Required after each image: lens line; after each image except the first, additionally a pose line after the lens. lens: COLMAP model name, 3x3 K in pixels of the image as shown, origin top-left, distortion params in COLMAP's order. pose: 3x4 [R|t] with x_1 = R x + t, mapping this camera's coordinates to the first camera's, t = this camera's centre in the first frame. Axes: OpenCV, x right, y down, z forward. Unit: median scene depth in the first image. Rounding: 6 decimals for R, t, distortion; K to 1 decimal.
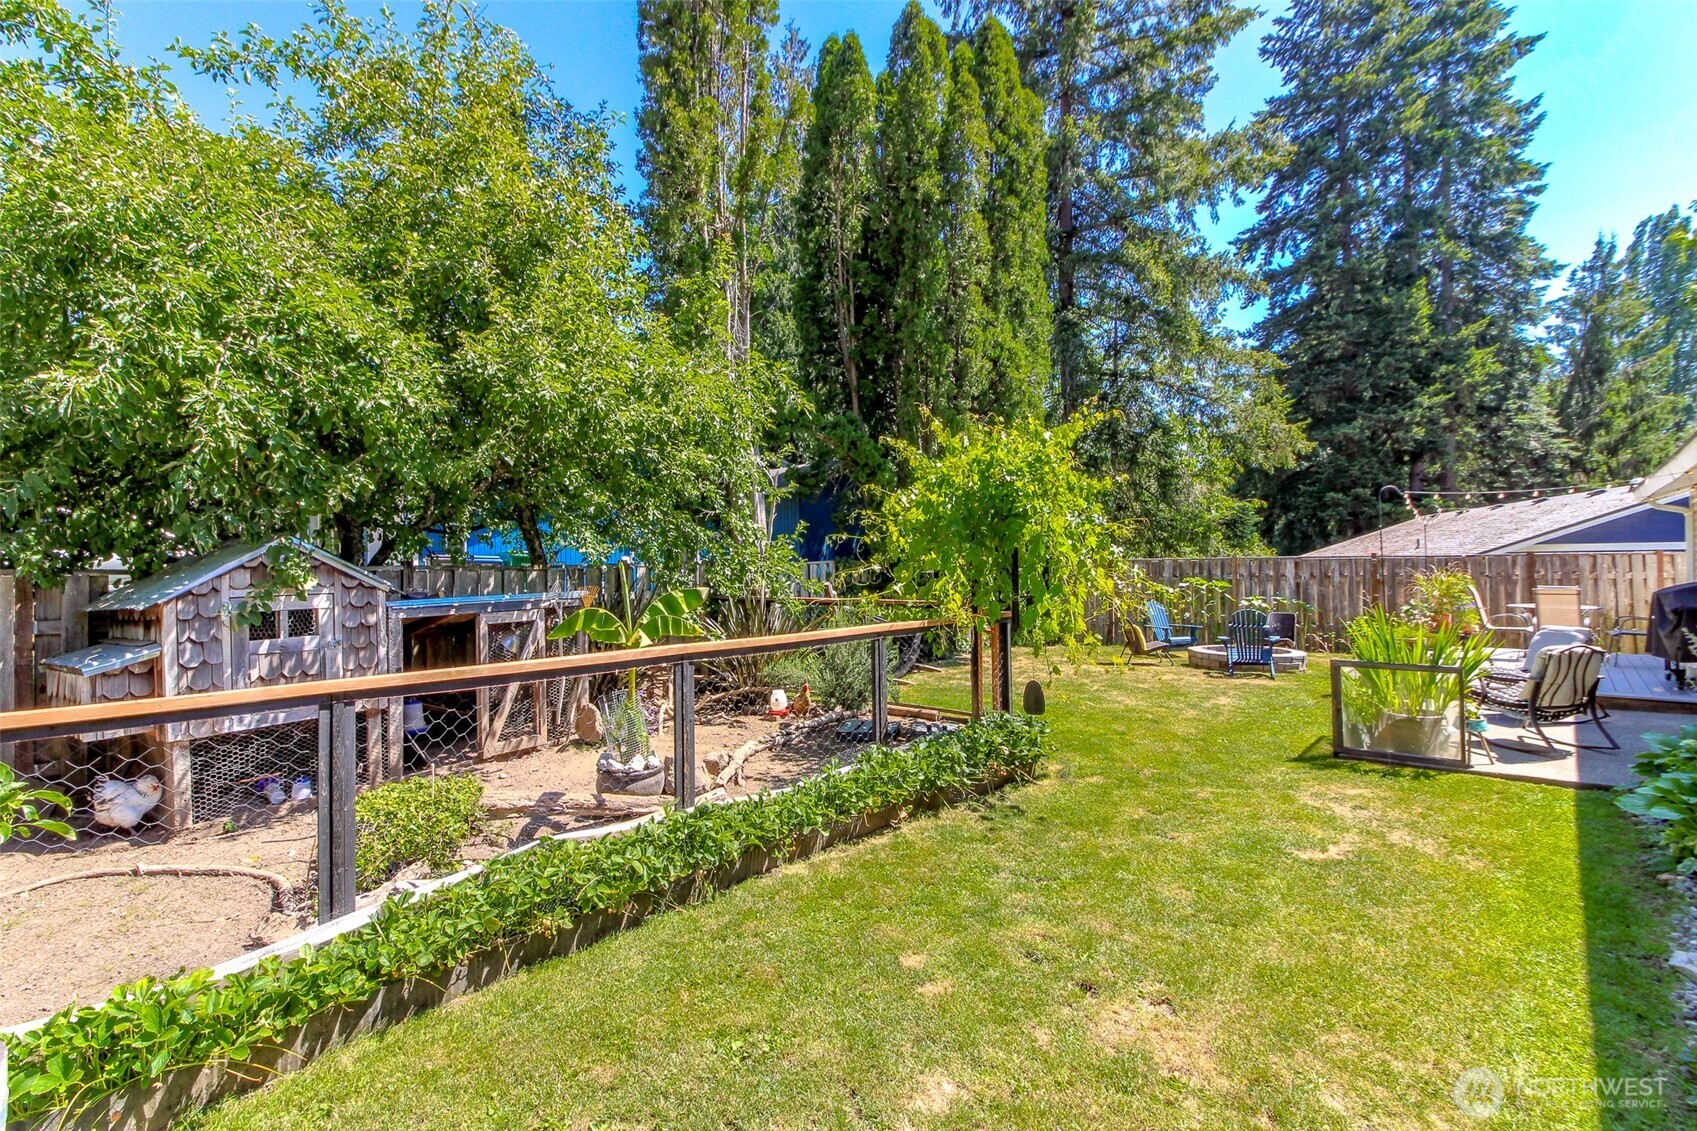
lens RADIAL K [[782.0, 0, 816.0], [0, 782.0, 551.5], [0, 0, 1]] dist [-0.003583, -0.001324]
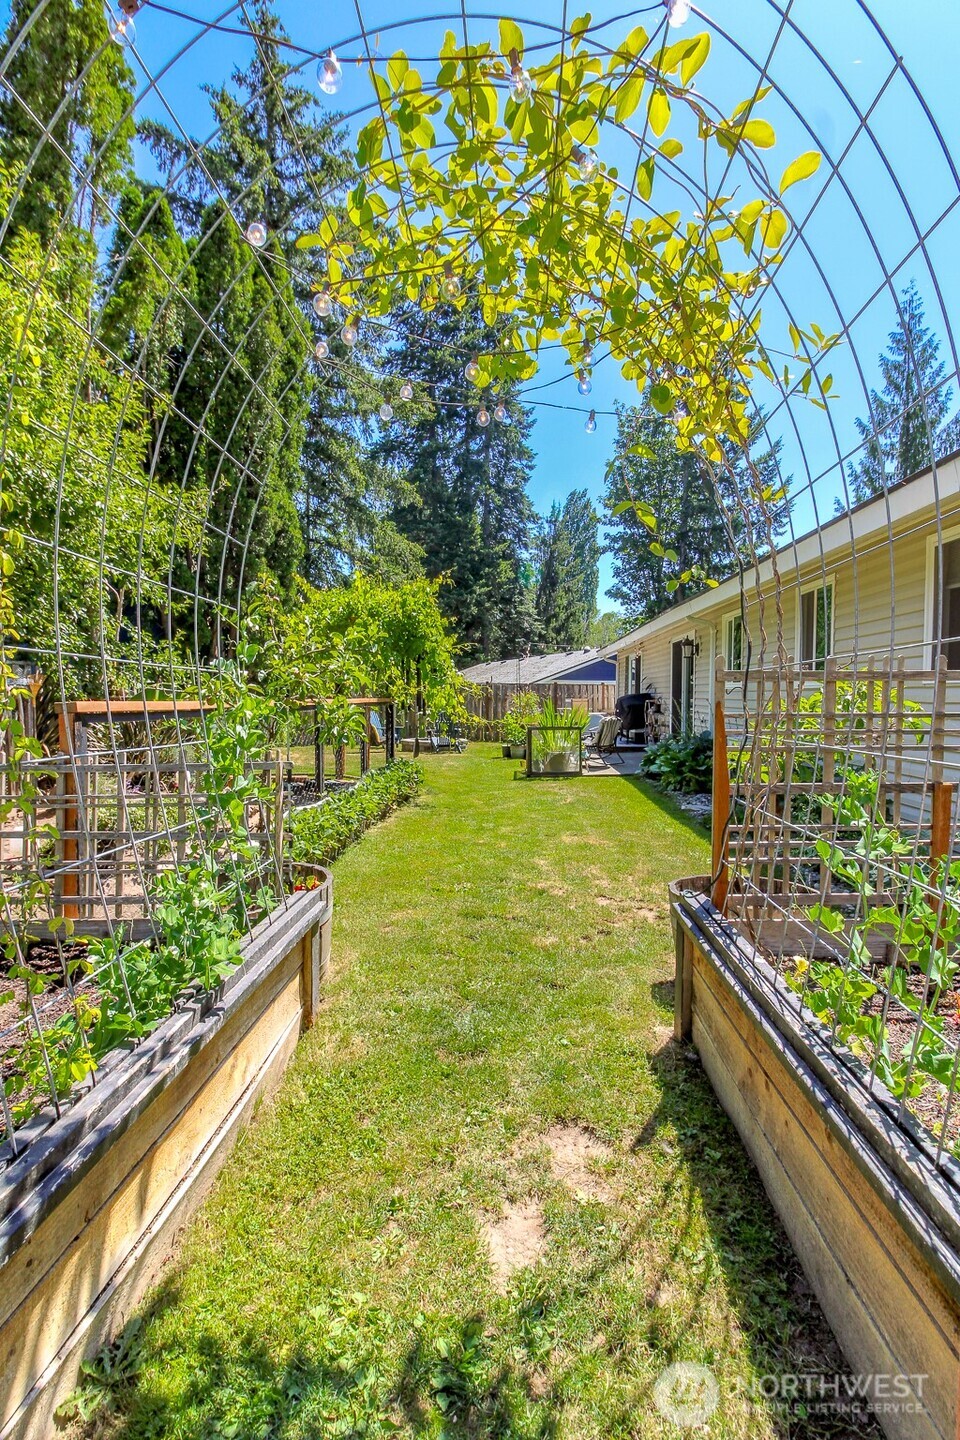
lens RADIAL K [[679.9, 0, 507.5], [0, 679.9, 717.7], [0, 0, 1]] dist [0.033055, -0.000618]
pose [[0.729737, -0.008176, 0.683679, -0.092979], [-0.020362, 0.999225, 0.033683, 0.012595], [-0.683425, -0.038500, 0.729005, -0.029476]]
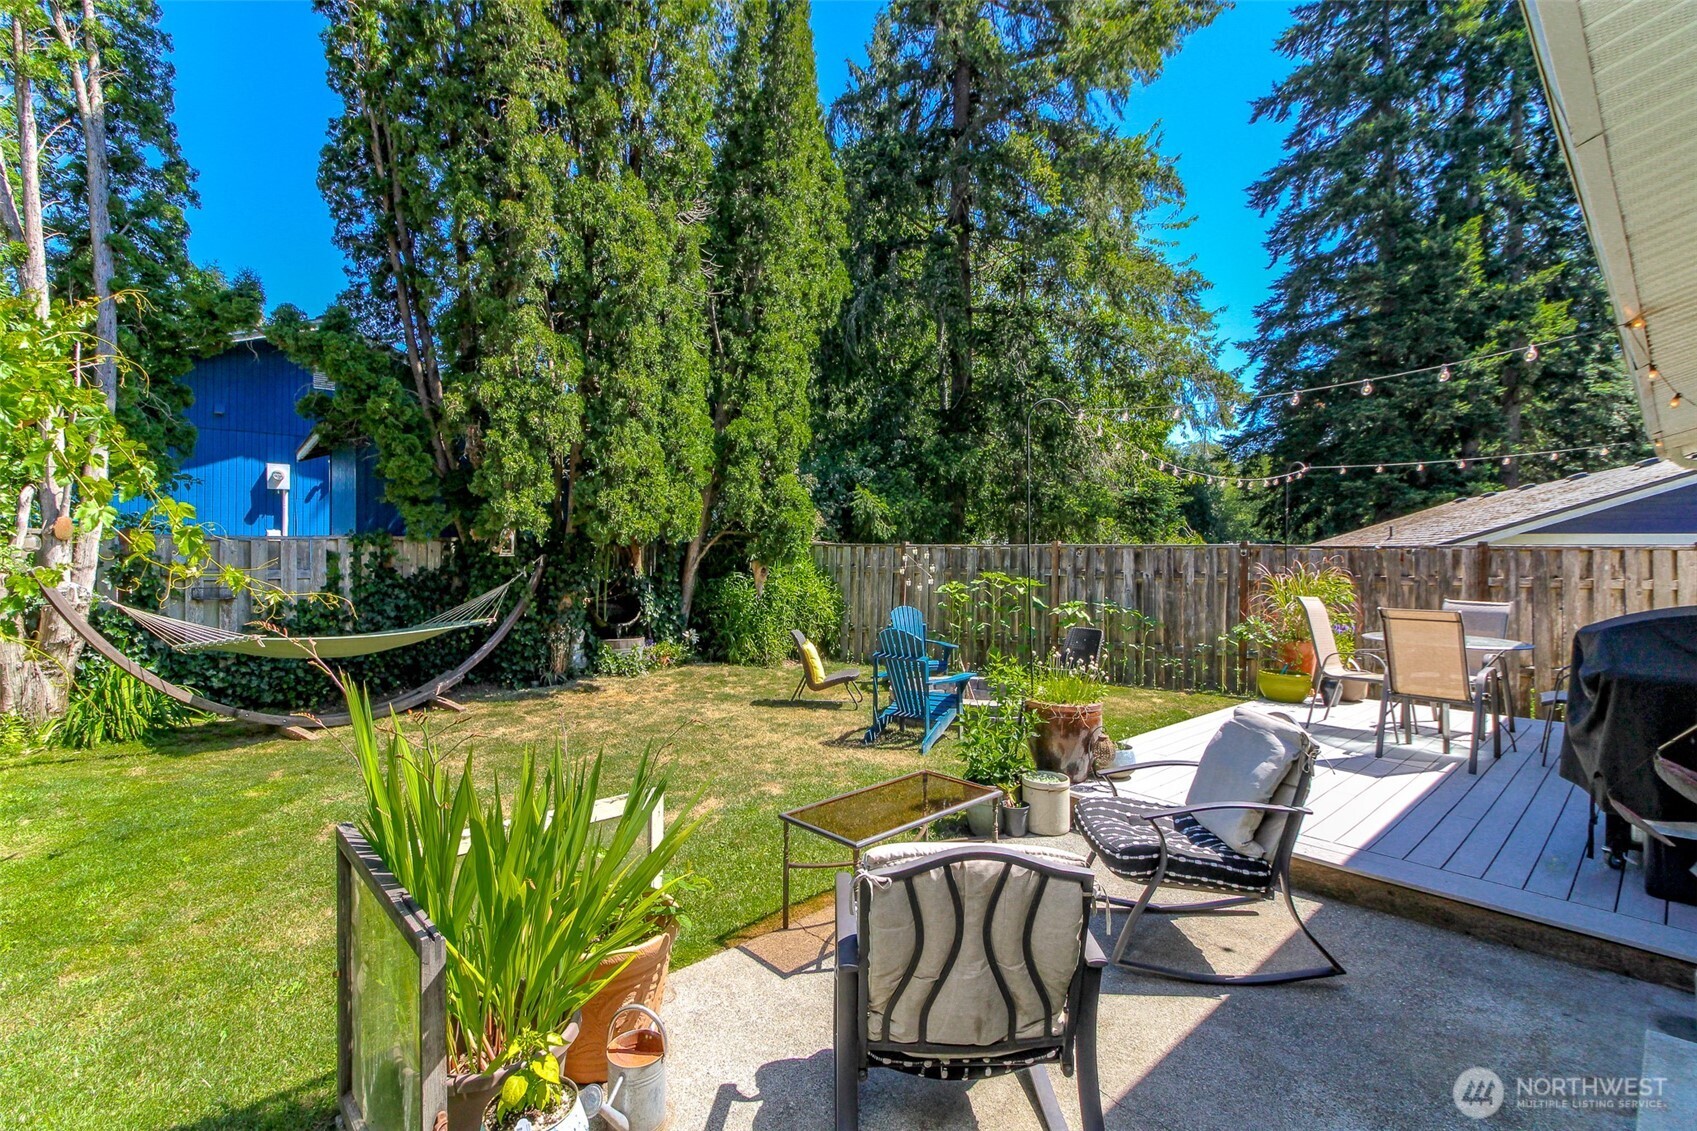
lens RADIAL K [[782.0, 0, 816.0], [0, 782.0, 551.5], [0, 0, 1]] dist [-0.003583, -0.001324]
pose [[0.996549, 0.019969, -0.080568, 0.158449], [-0.018713, 0.999692, 0.016324, 0.002799], [0.080870, -0.014760, 0.996615, 0.123002]]
